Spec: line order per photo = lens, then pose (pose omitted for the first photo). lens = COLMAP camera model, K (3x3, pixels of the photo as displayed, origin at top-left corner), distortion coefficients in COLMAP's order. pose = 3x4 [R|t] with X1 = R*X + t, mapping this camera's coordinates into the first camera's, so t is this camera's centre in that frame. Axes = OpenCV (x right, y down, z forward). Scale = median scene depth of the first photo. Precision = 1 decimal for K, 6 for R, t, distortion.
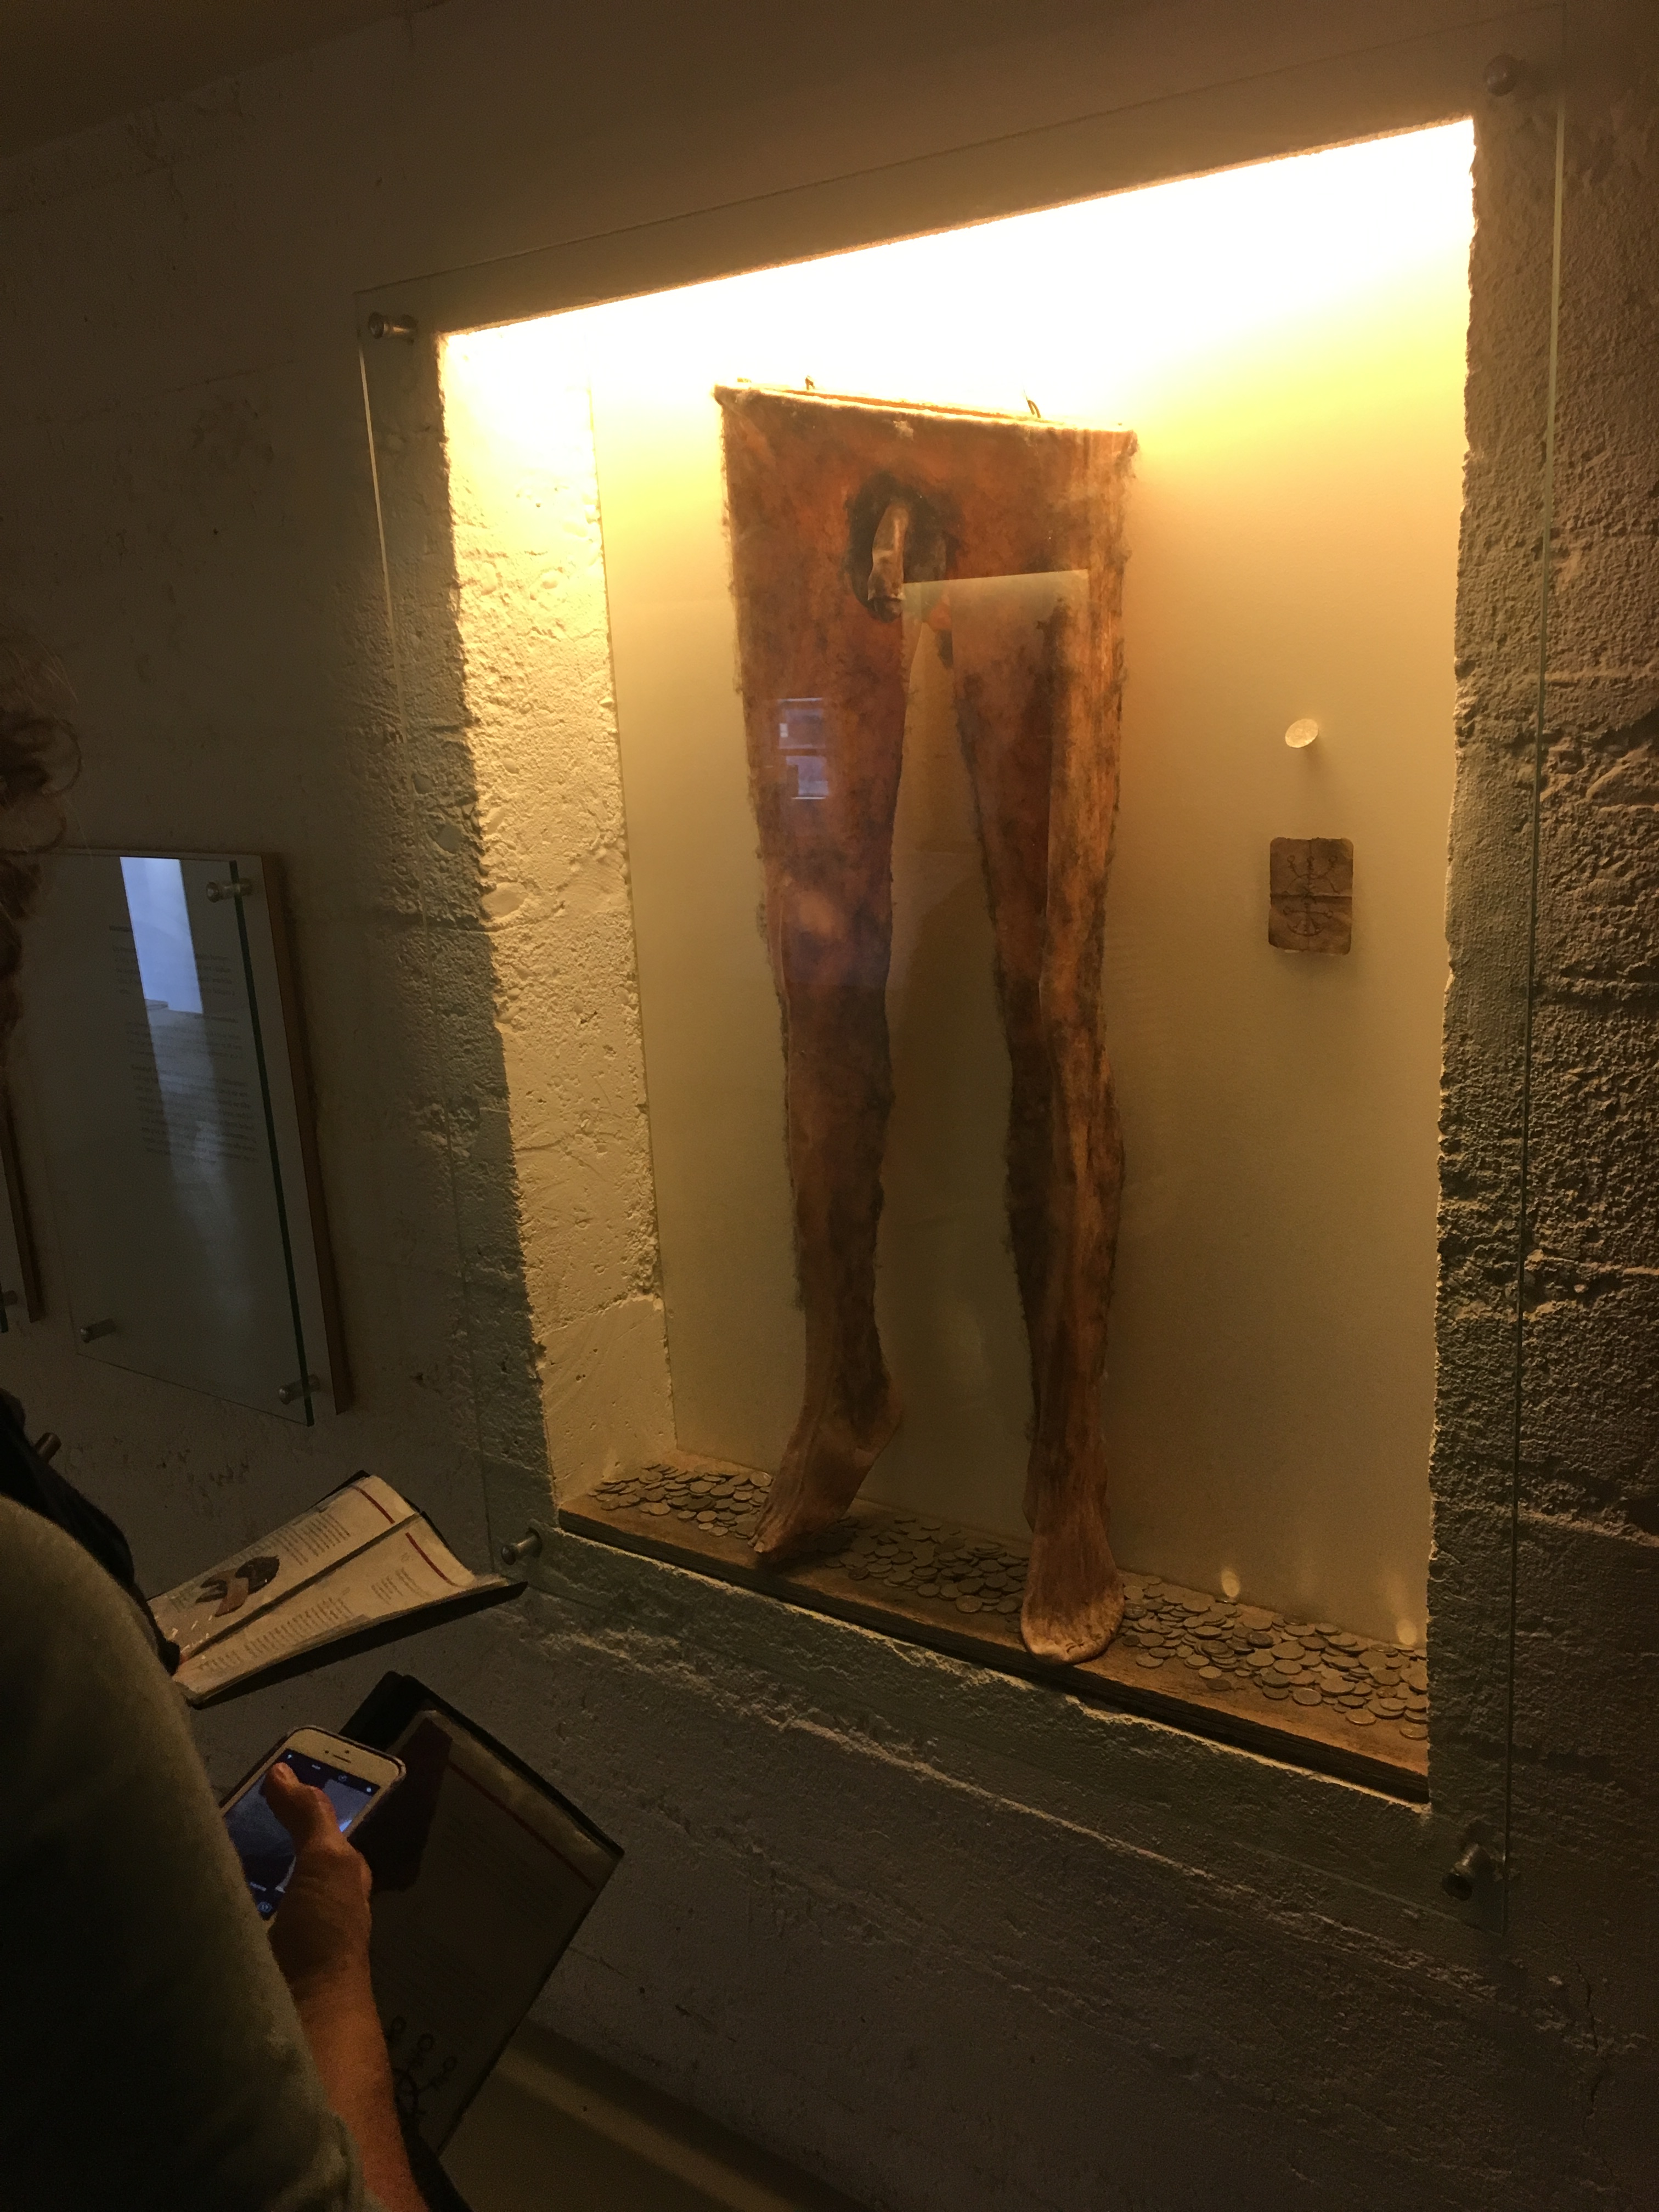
lens RADIAL K [[1826.3, 0, 829.5], [0, 1826.3, 1106.0], [0, 0, 1]] dist [0.075598, -0.103344]
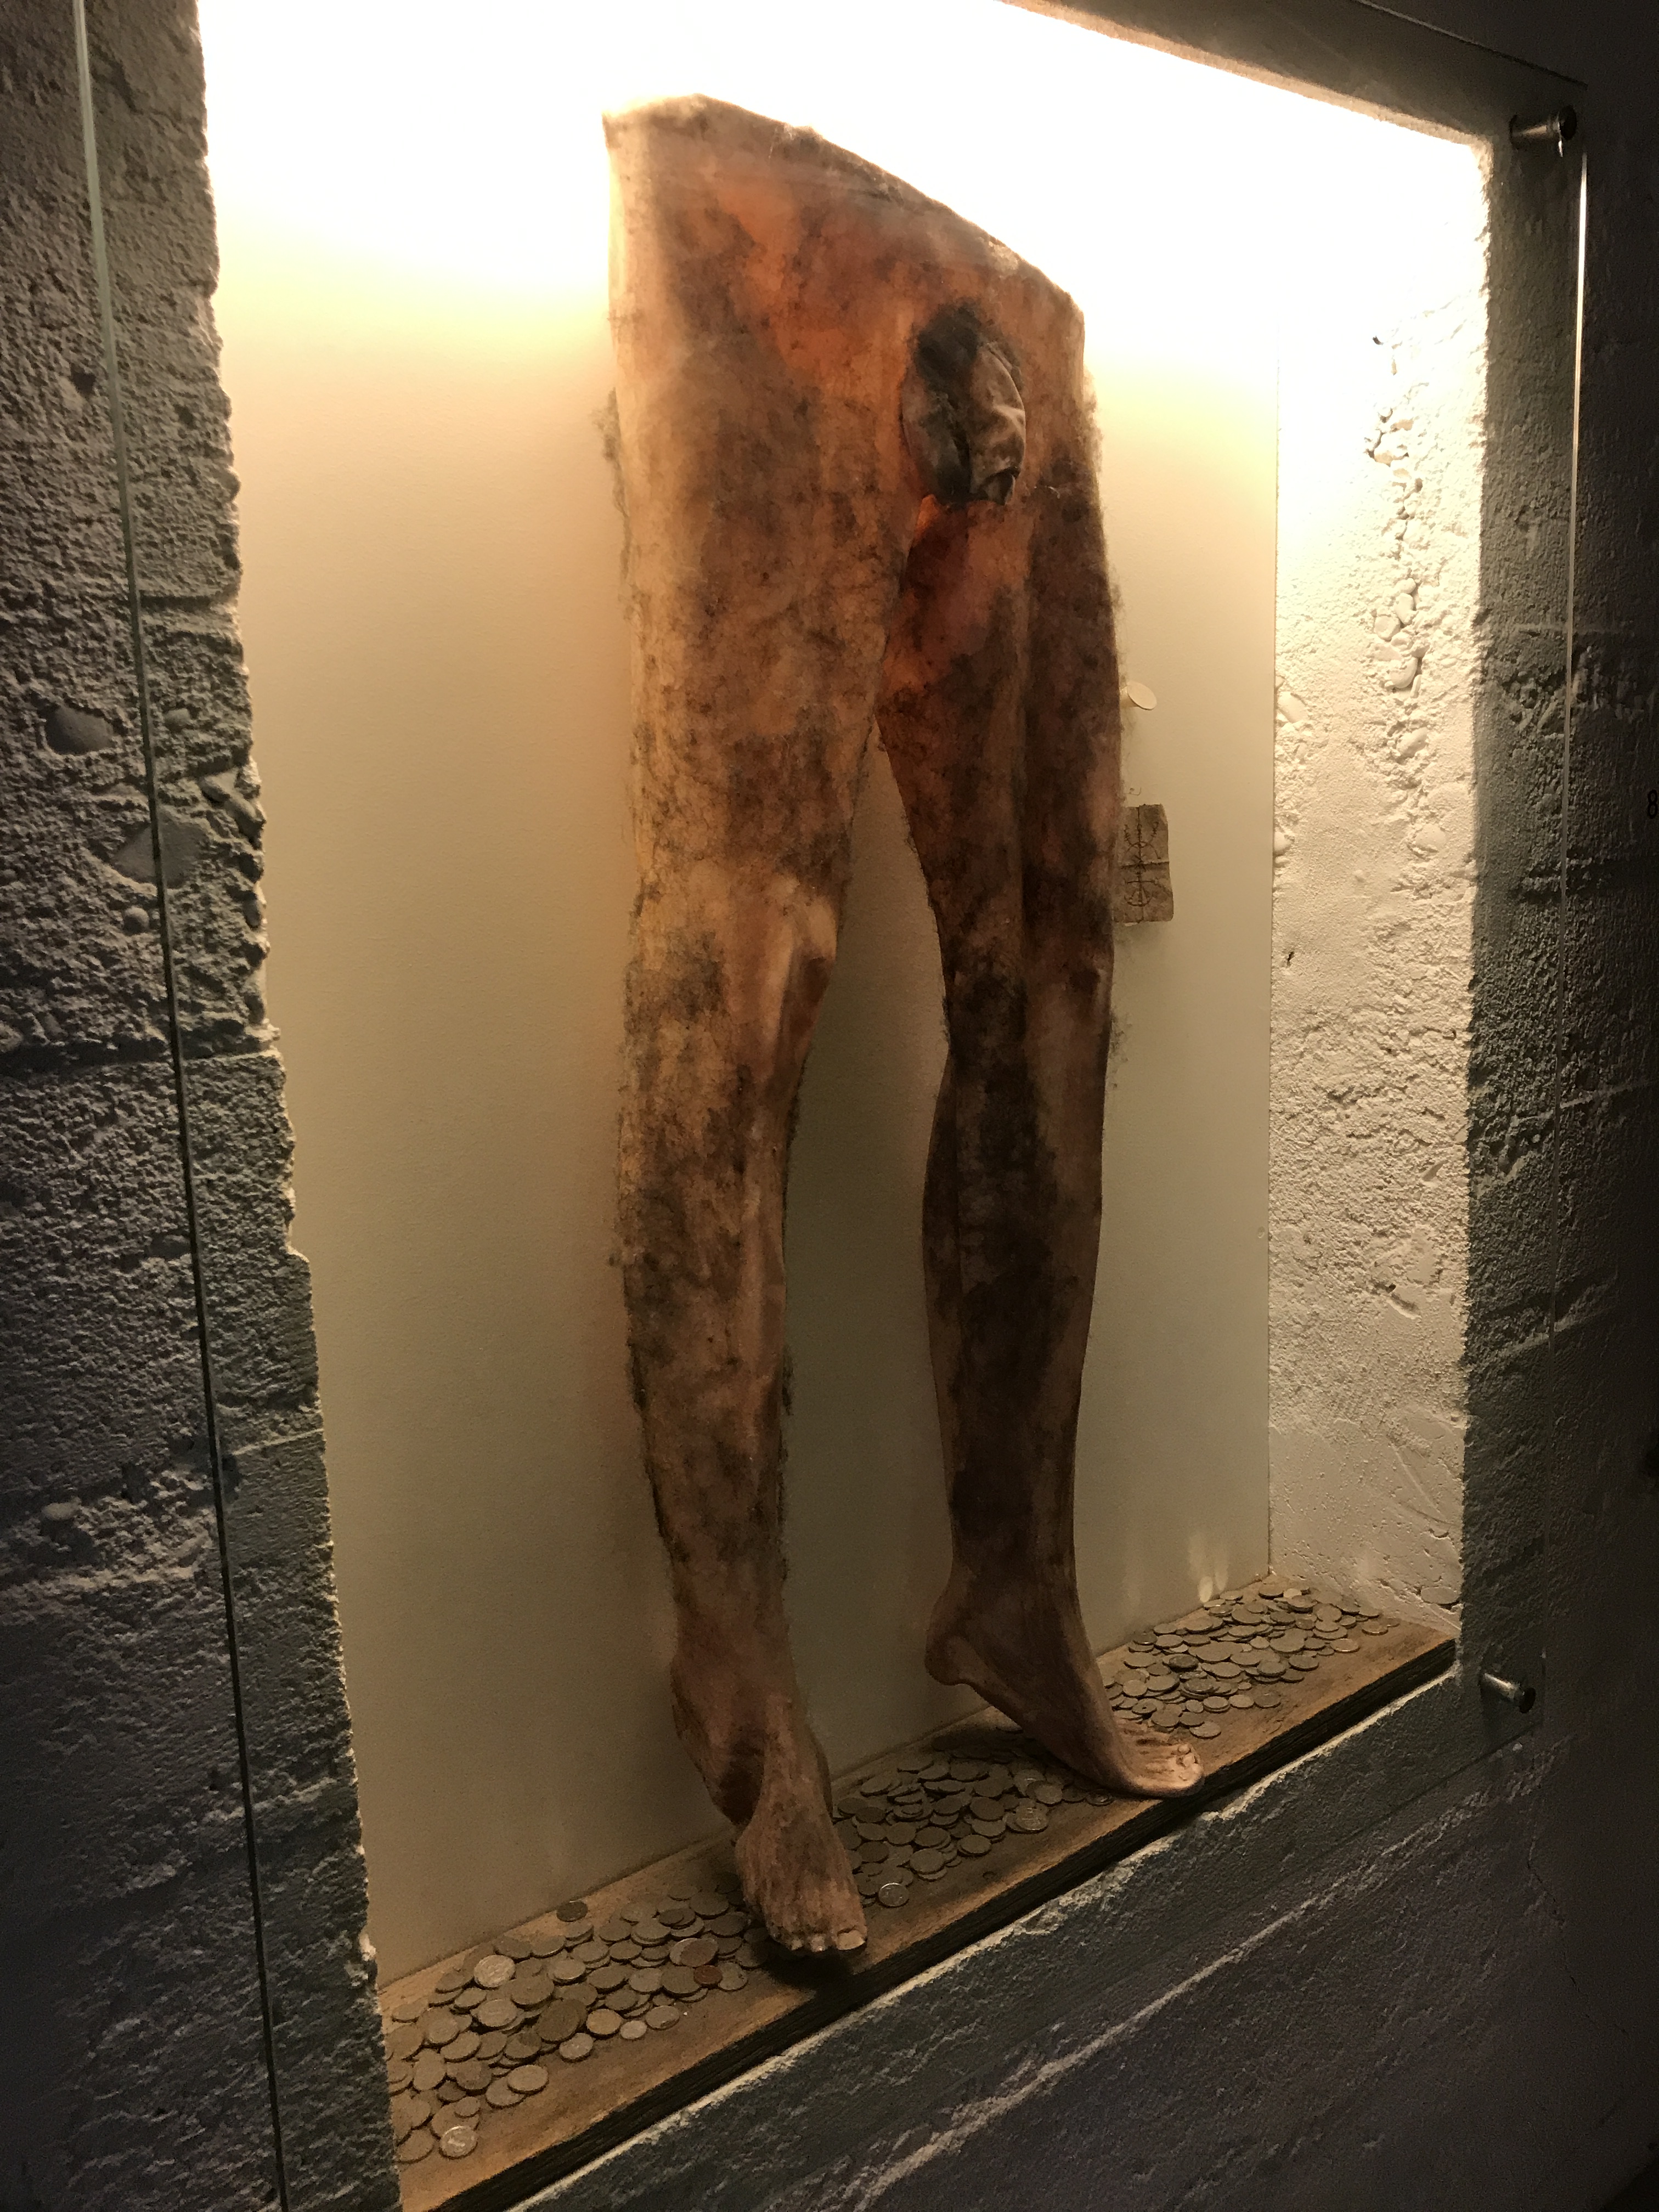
lens RADIAL K [[1816.9, 0, 829.9], [0, 1816.9, 1078.7], [0, 0, 1]] dist [0.012750, 0.008277]
pose [[0.272105, -0.116514, 0.955188, -0.683753], [0.247171, 0.967800, 0.047641, -0.087345], [-0.929981, 0.223131, 0.292142, 0.859493]]
